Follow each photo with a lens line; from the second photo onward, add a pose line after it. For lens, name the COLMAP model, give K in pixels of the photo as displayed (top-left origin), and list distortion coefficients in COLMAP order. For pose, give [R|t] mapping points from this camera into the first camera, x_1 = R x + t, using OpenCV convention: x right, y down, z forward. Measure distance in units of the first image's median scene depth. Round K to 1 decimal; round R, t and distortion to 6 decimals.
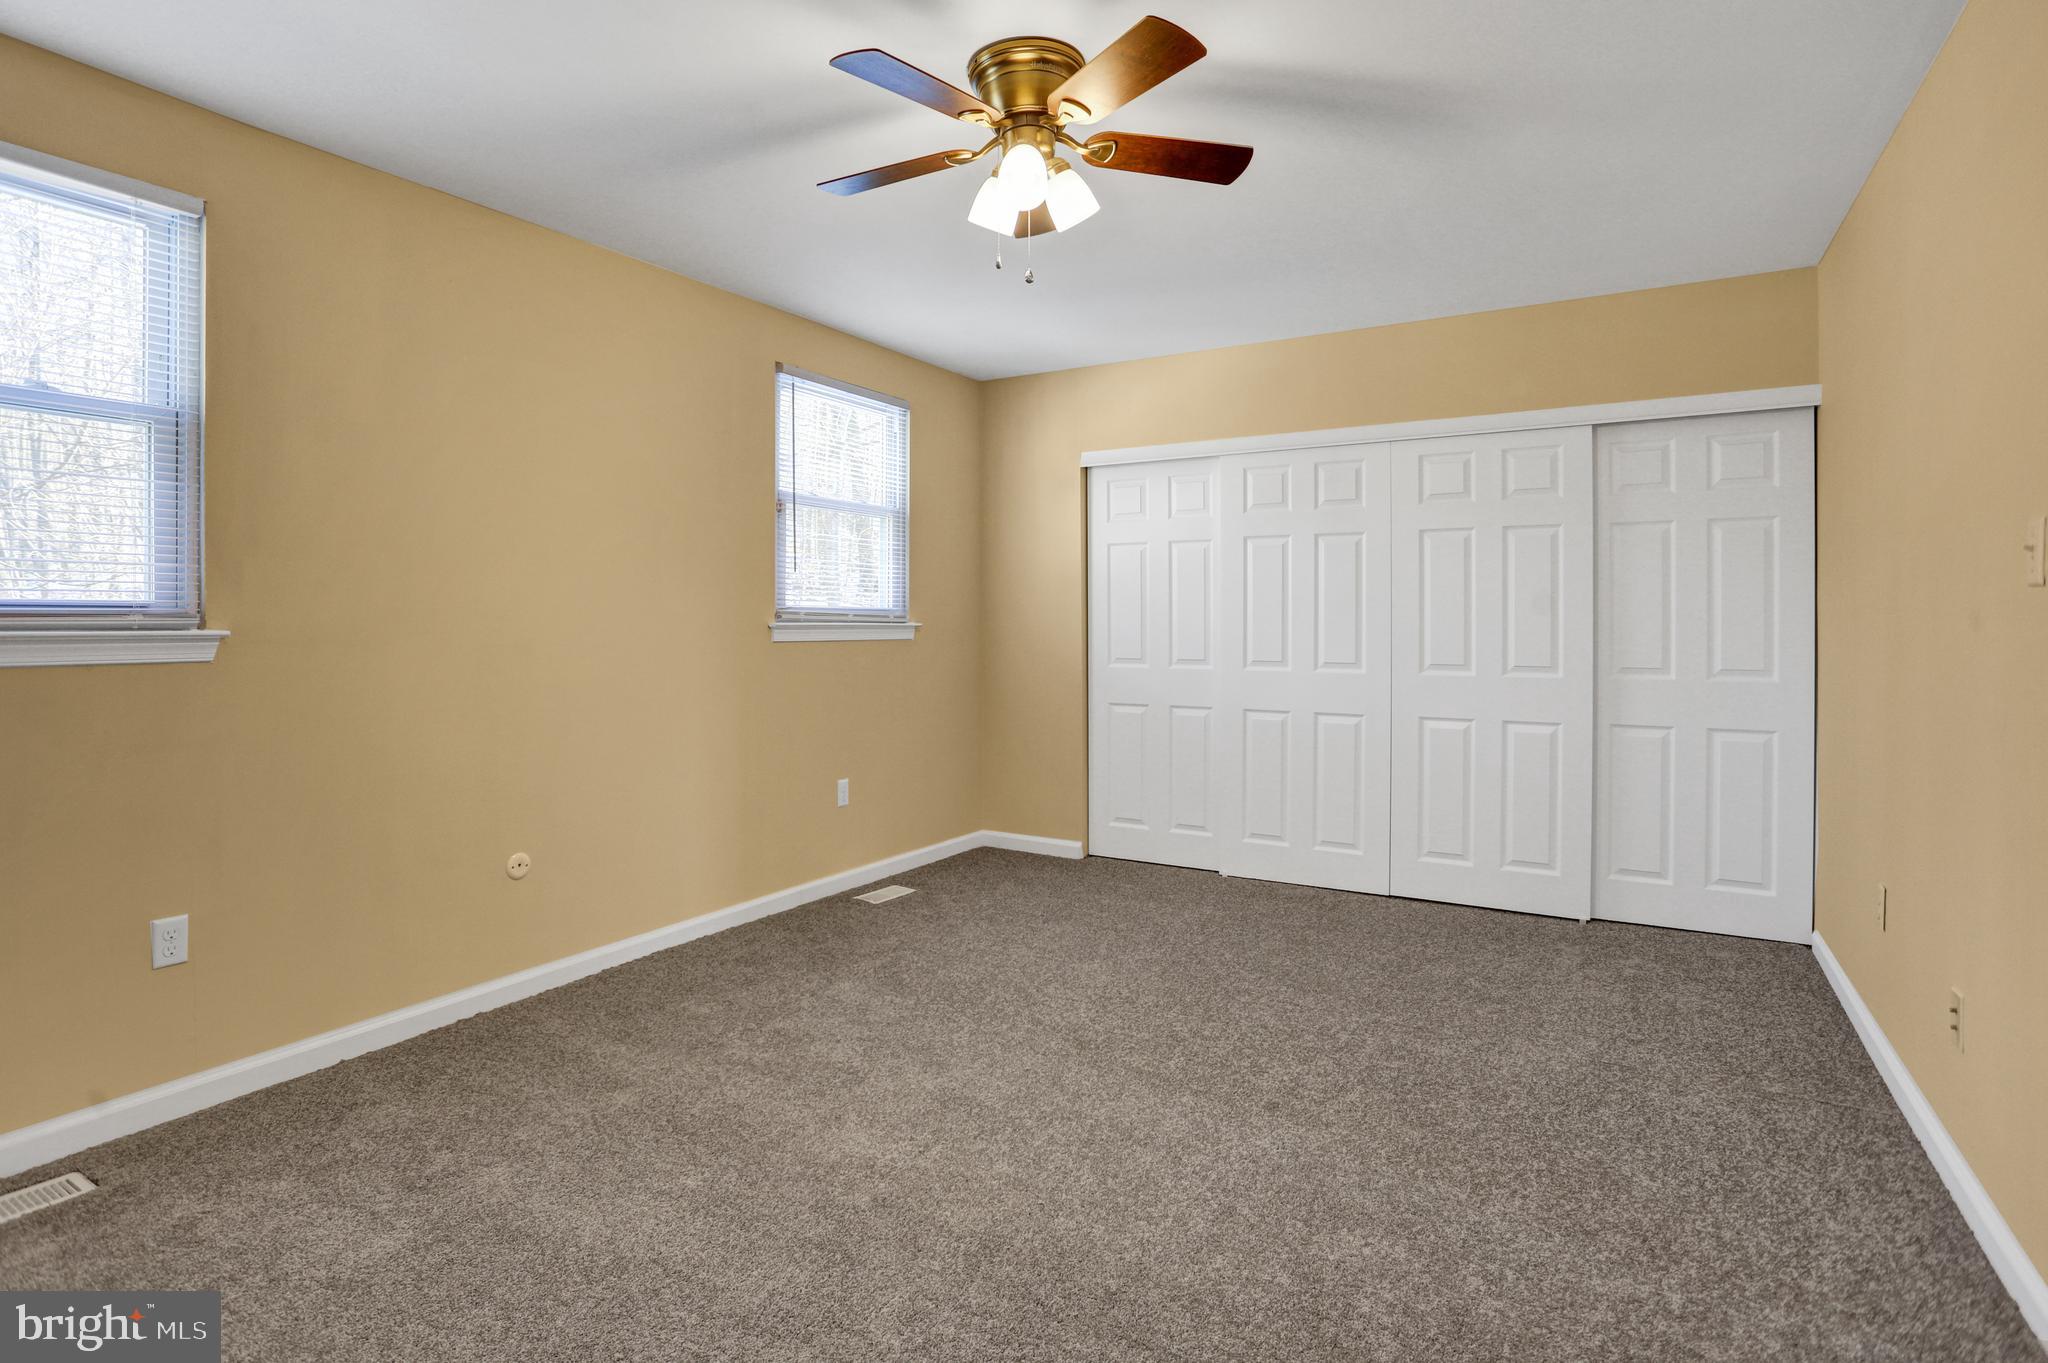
lens RADIAL K [[998.4, 0, 1013.6], [0, 998.4, 642.5], [0, 0, 1]] dist [-0.079357, 0.029591]
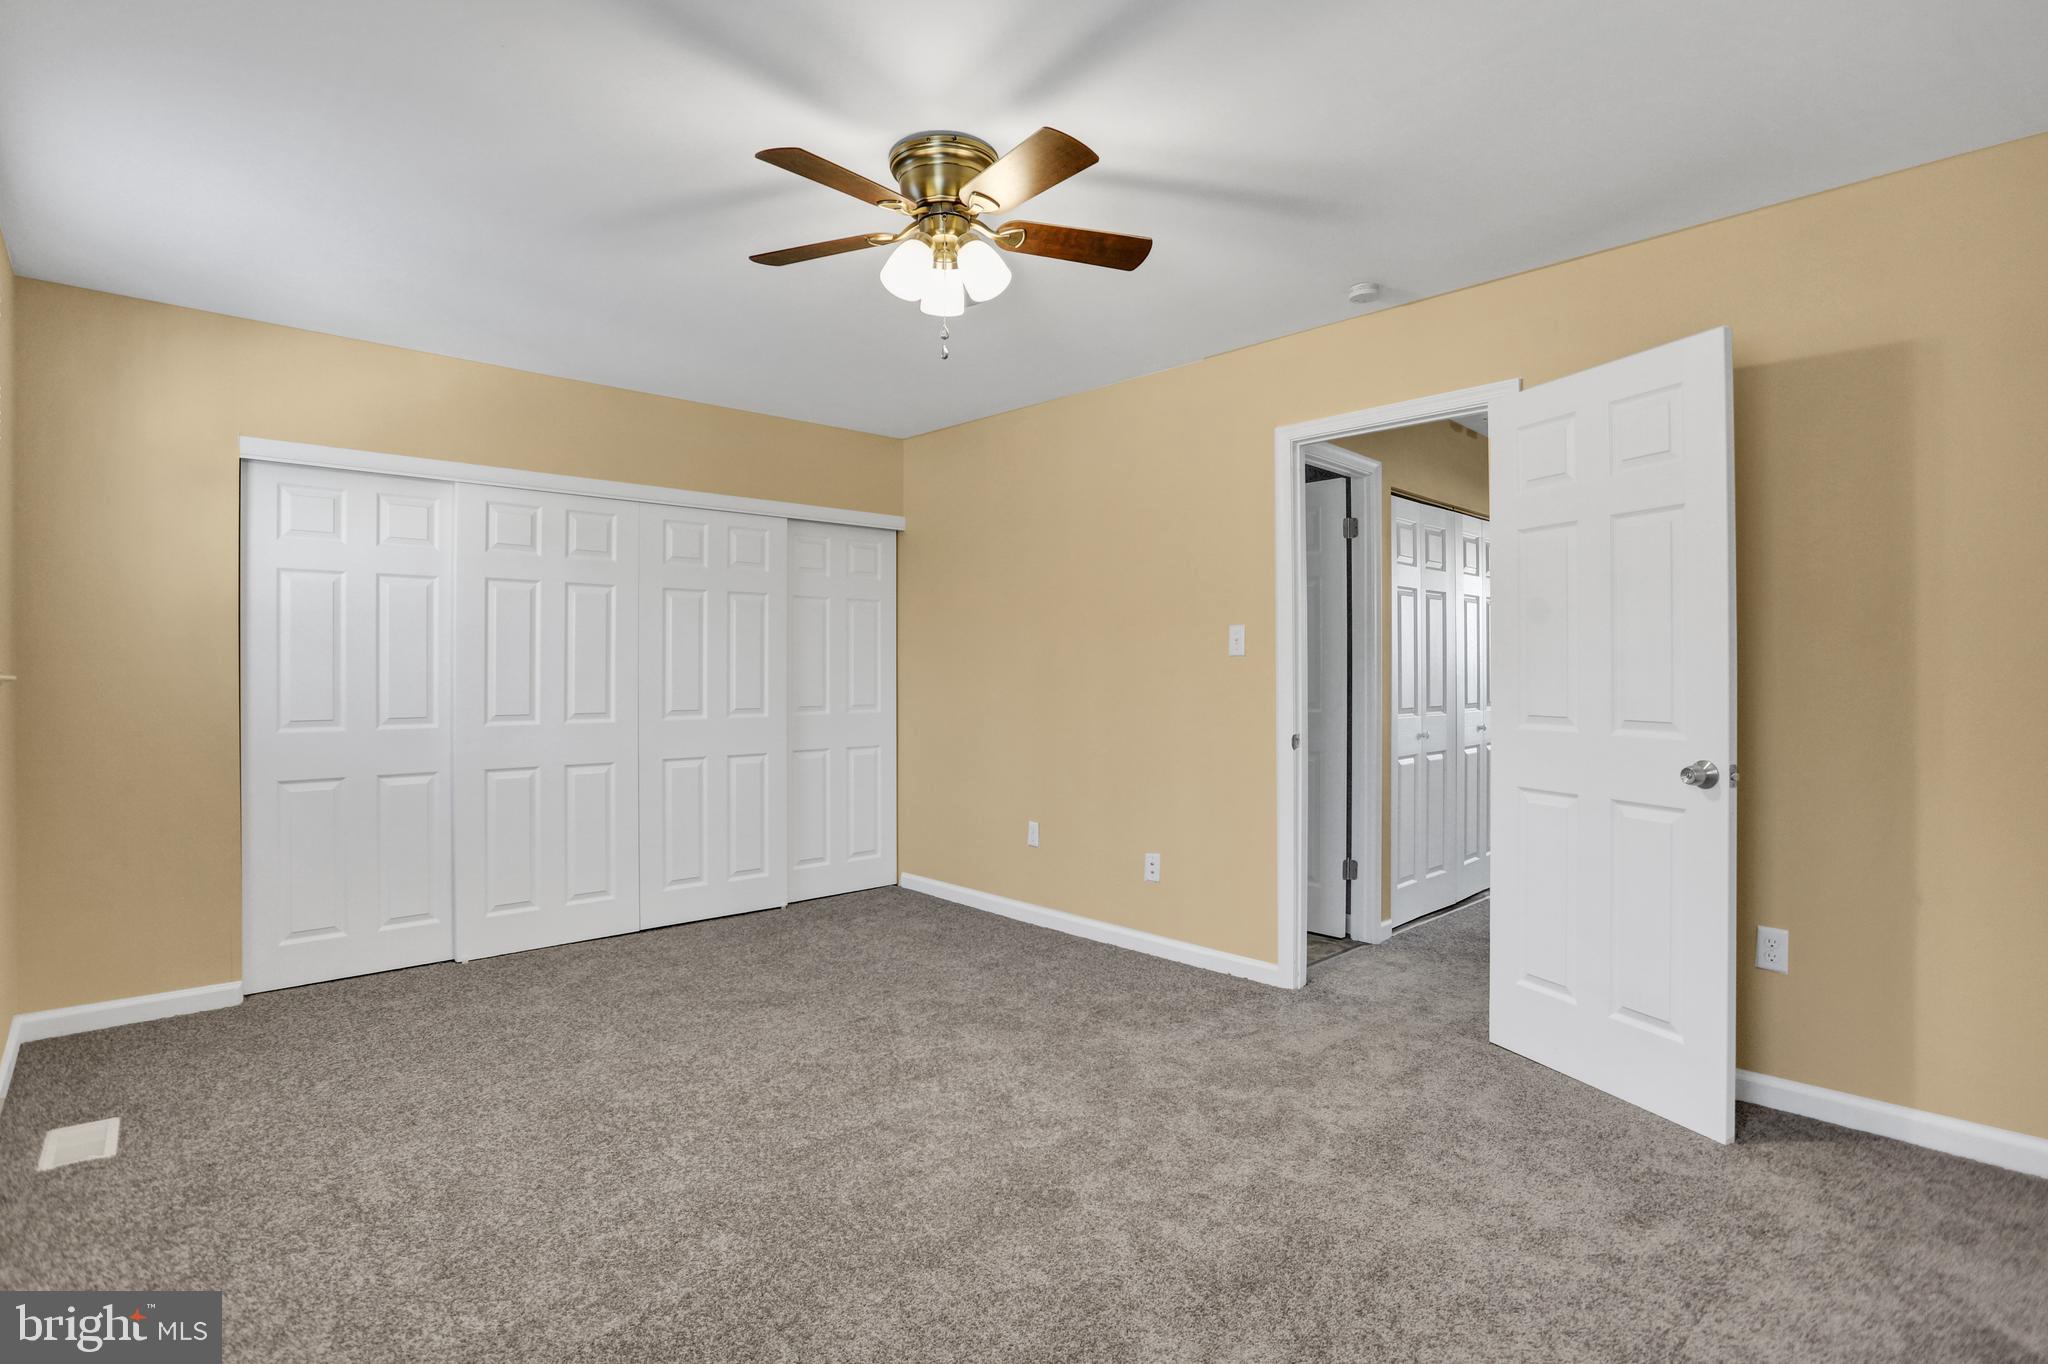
lens RADIAL K [[1015.5, 0, 994.7], [0, 1015.5, 677.3], [0, 0, 1]] dist [-0.083079, 0.037214]
pose [[0.276007, -0.004111, 0.961147, -0.532948], [0.020034, 0.999798, -0.001477, -0.005915], [-0.960947, 0.019663, 0.276034, 0.326740]]
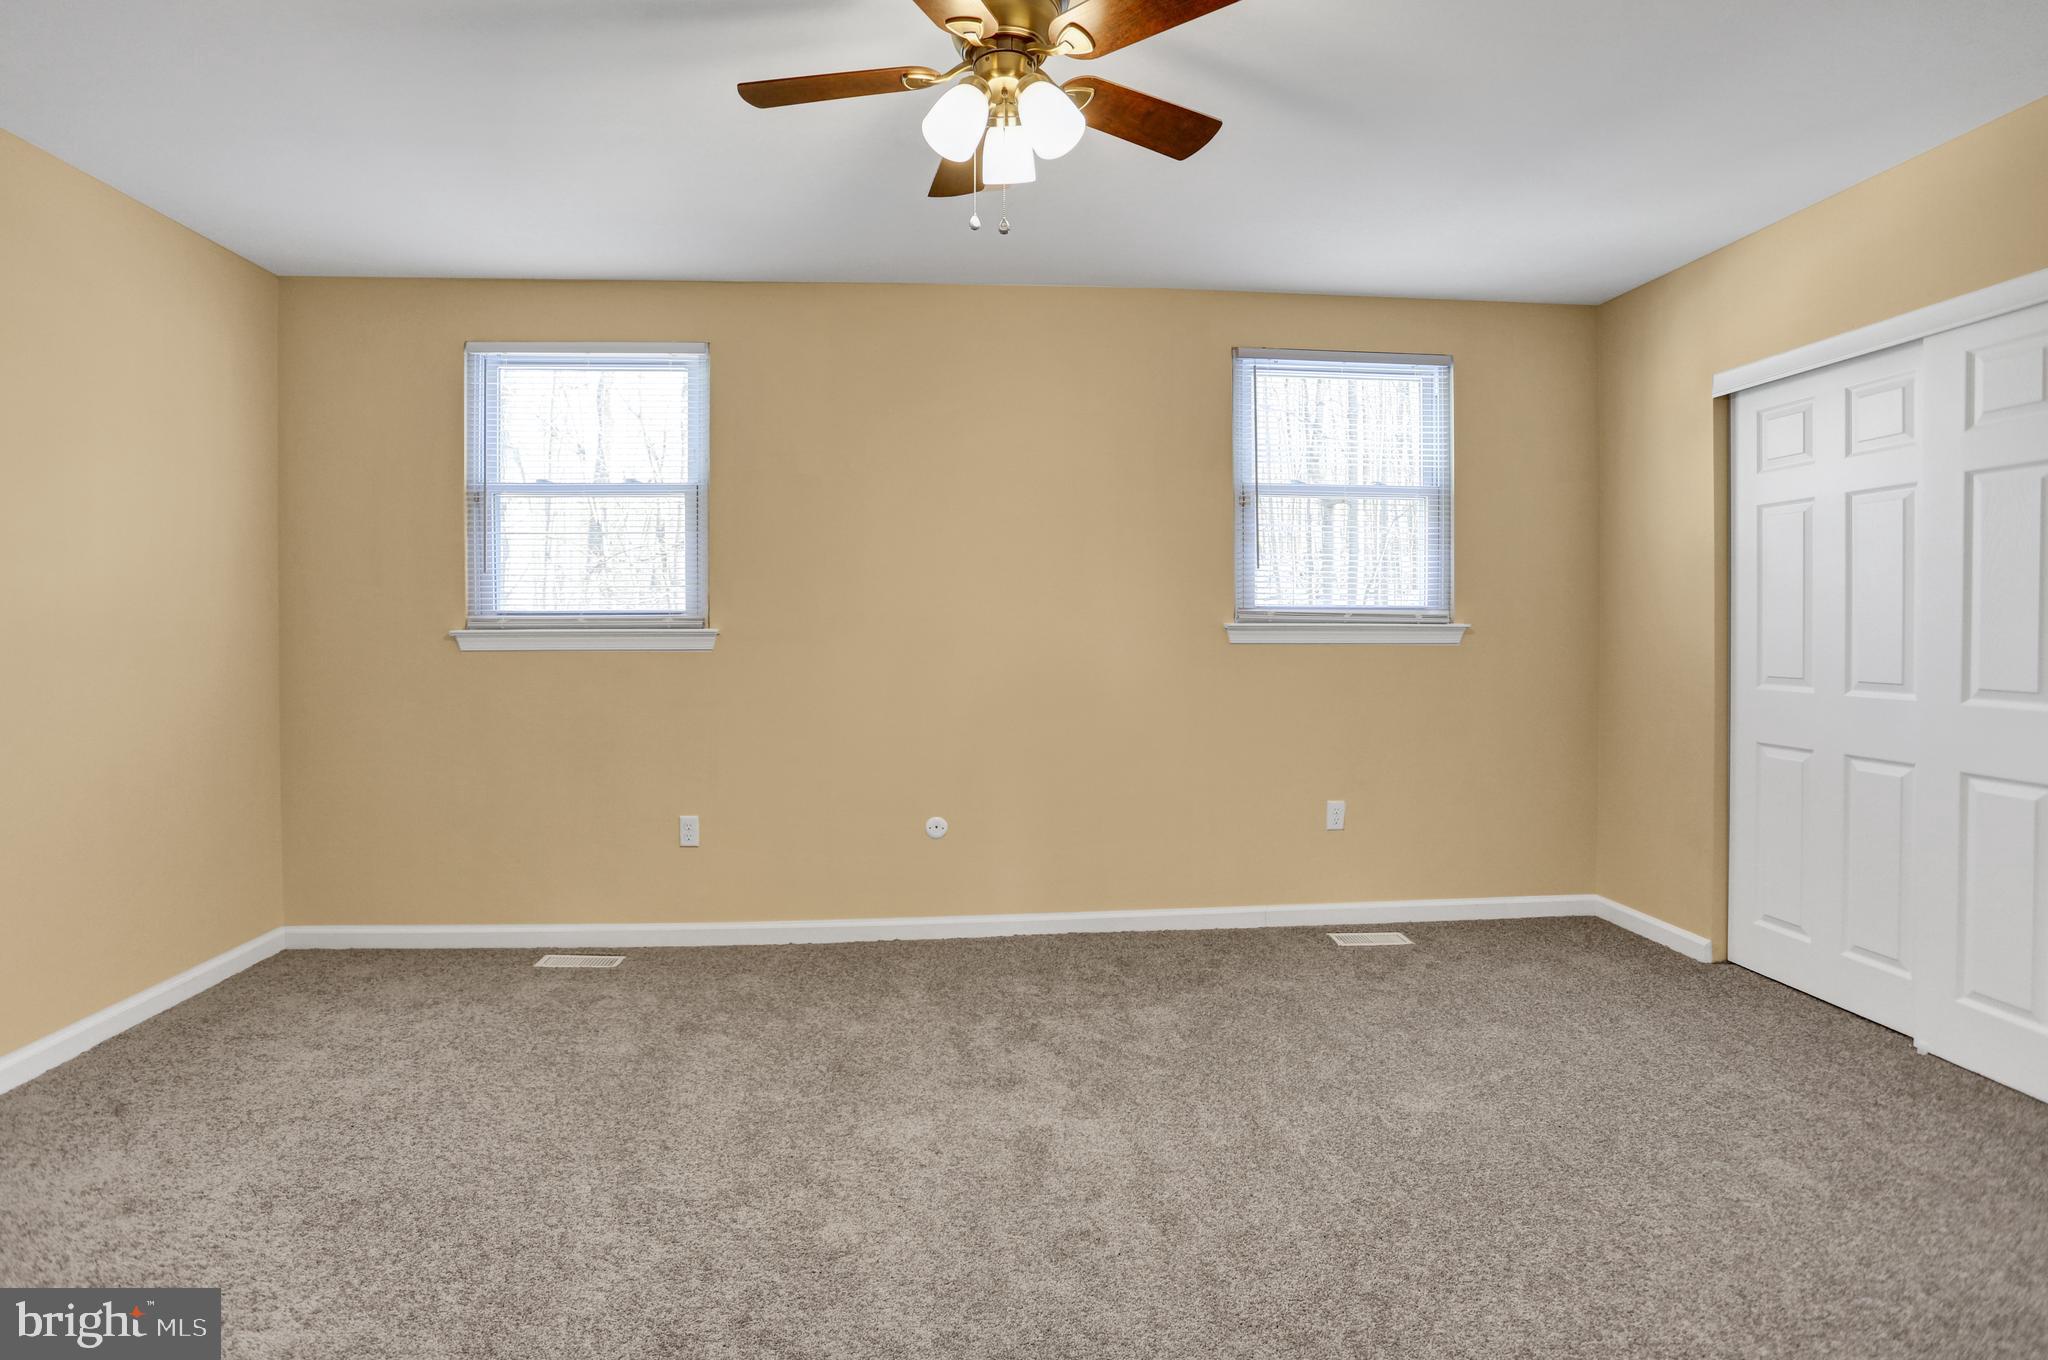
lens RADIAL K [[998.4, 0, 1013.6], [0, 998.4, 641.0], [0, 0, 1]] dist [-0.079357, 0.029591]
pose [[0.595164, 0.011582, -0.803521, 0.367344], [-0.014088, 0.999893, 0.003978, -0.003550], [0.803481, 0.008953, 0.595264, 0.244160]]
